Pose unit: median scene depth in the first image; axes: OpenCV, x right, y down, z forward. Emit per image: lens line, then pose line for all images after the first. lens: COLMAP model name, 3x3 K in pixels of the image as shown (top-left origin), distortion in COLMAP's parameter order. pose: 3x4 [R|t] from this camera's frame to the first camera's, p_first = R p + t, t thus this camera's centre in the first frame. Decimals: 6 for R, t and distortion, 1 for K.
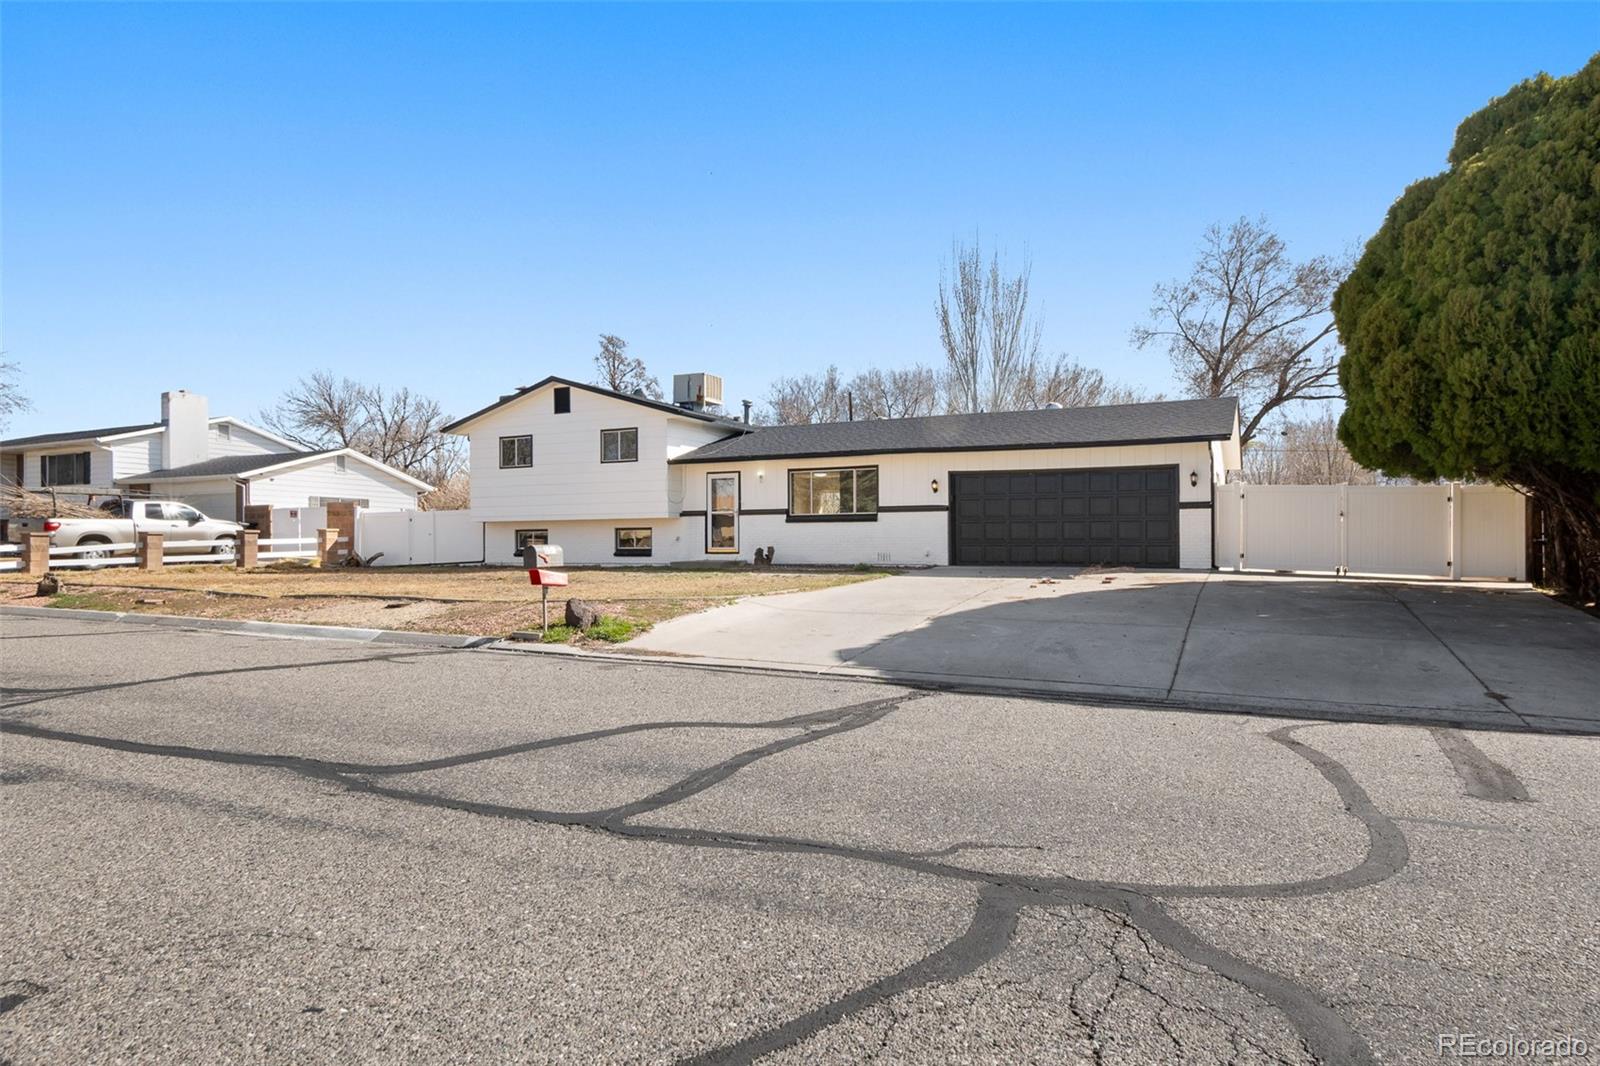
lens RADIAL K [[976.2, 0, 804.0], [0, 976.2, 541.5], [0, 0, 1]] dist [0.000012, -0.000130]
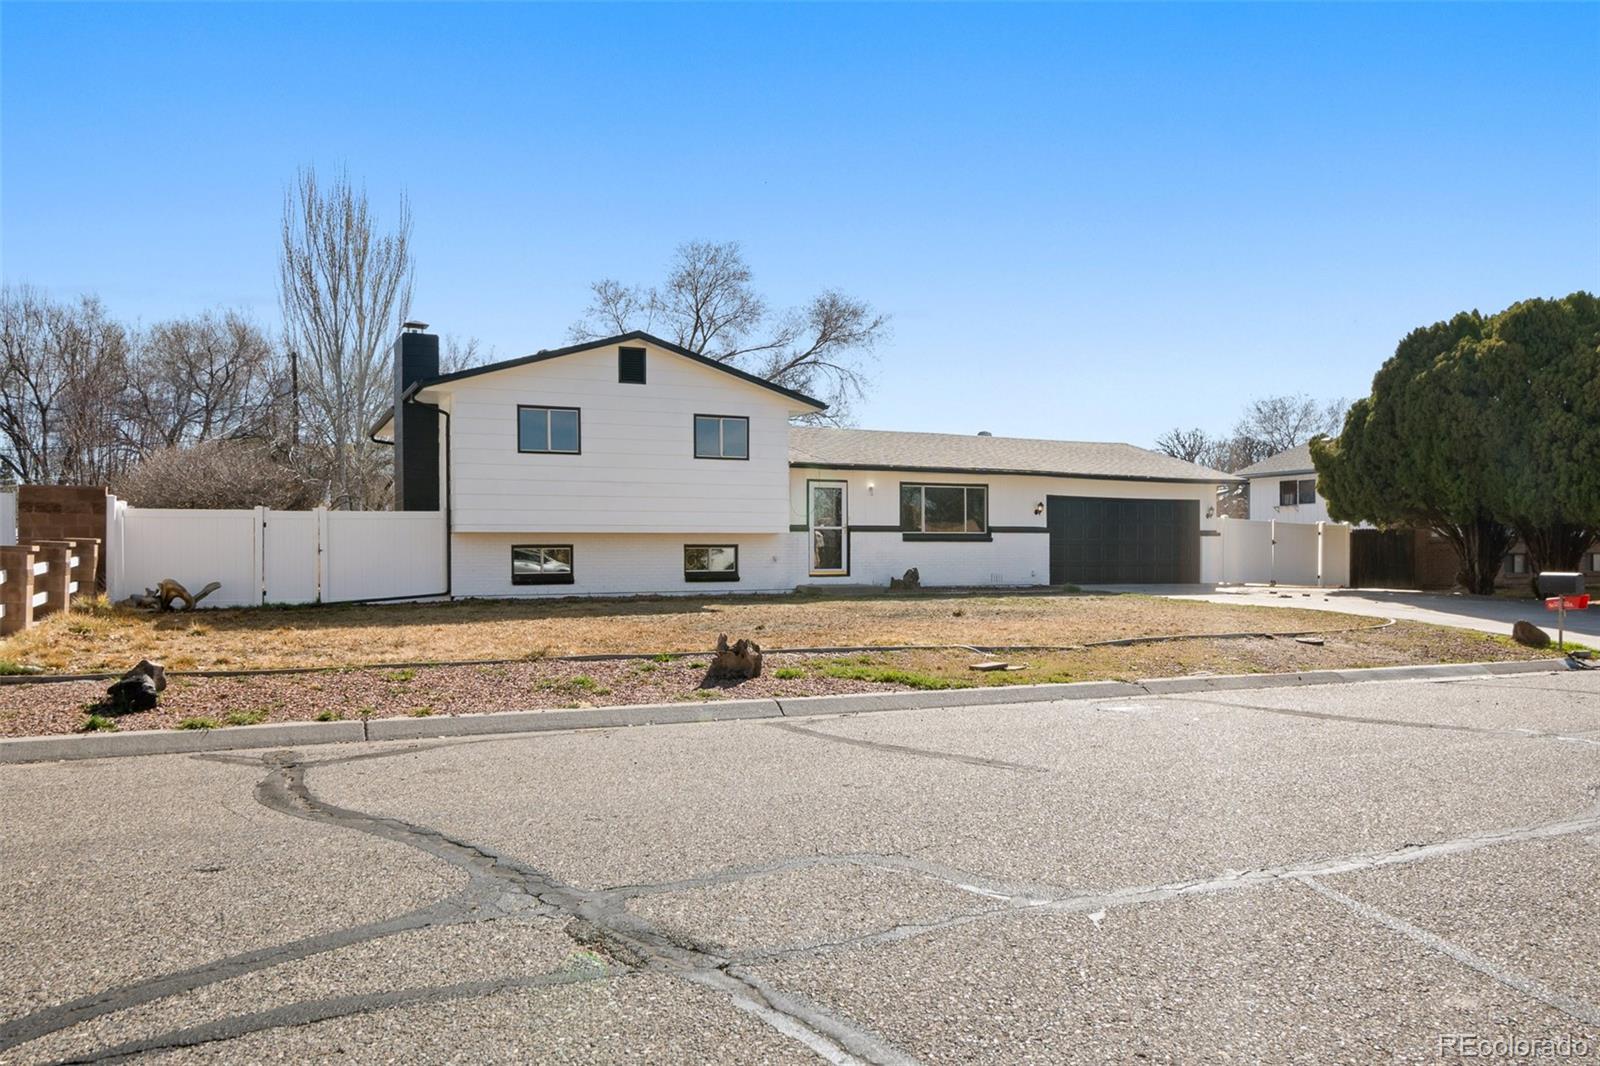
lens RADIAL K [[1116.7, 0, 797.2], [0, 1116.7, 536.1], [0, 0, 1]] dist [-0.010444, 0.001864]
pose [[0.626216, 0.014144, 0.779521, -0.843733], [-0.003647, 0.999878, -0.015212, -0.007759], [-0.779641, 0.006683, 0.626191, 0.411441]]
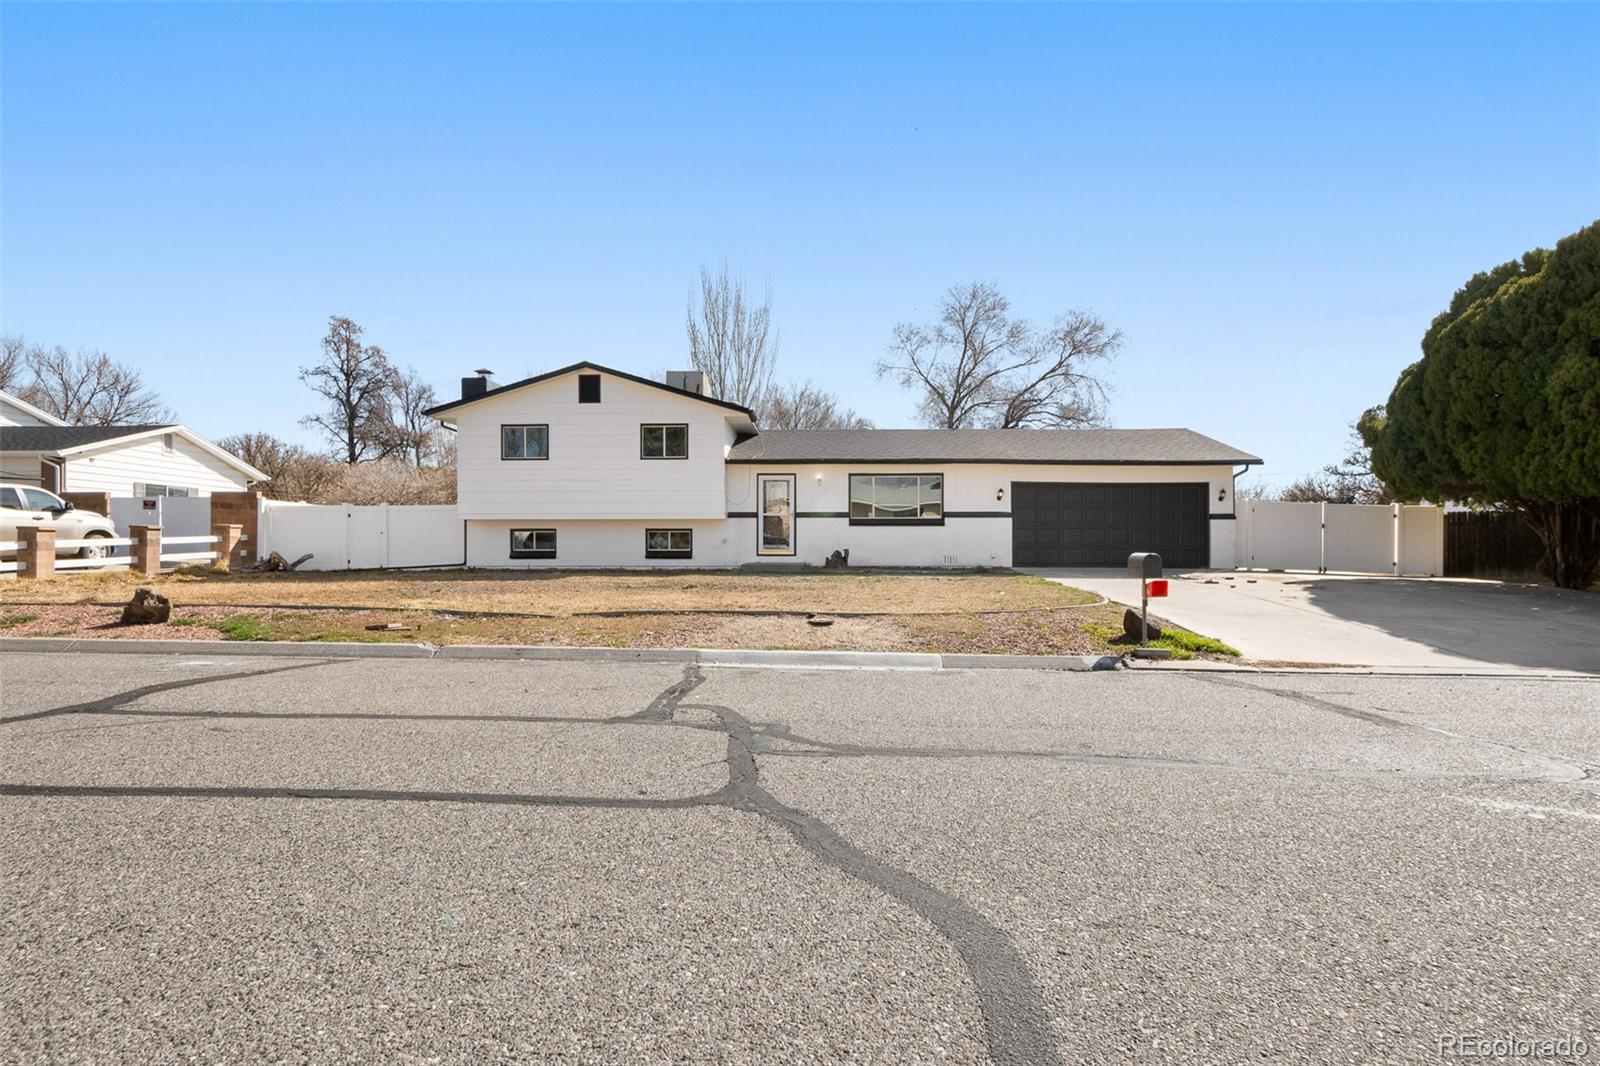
lens RADIAL K [[876.4, 0, 799.5], [0, 876.4, 531.7], [0, 0, 1]] dist [-0.002069, -0.000973]
pose [[0.912081, 0.010195, 0.409884, -0.421875], [-0.006400, 0.999923, -0.010629, -0.002862], [-0.409961, 0.007071, 0.912076, 0.176467]]
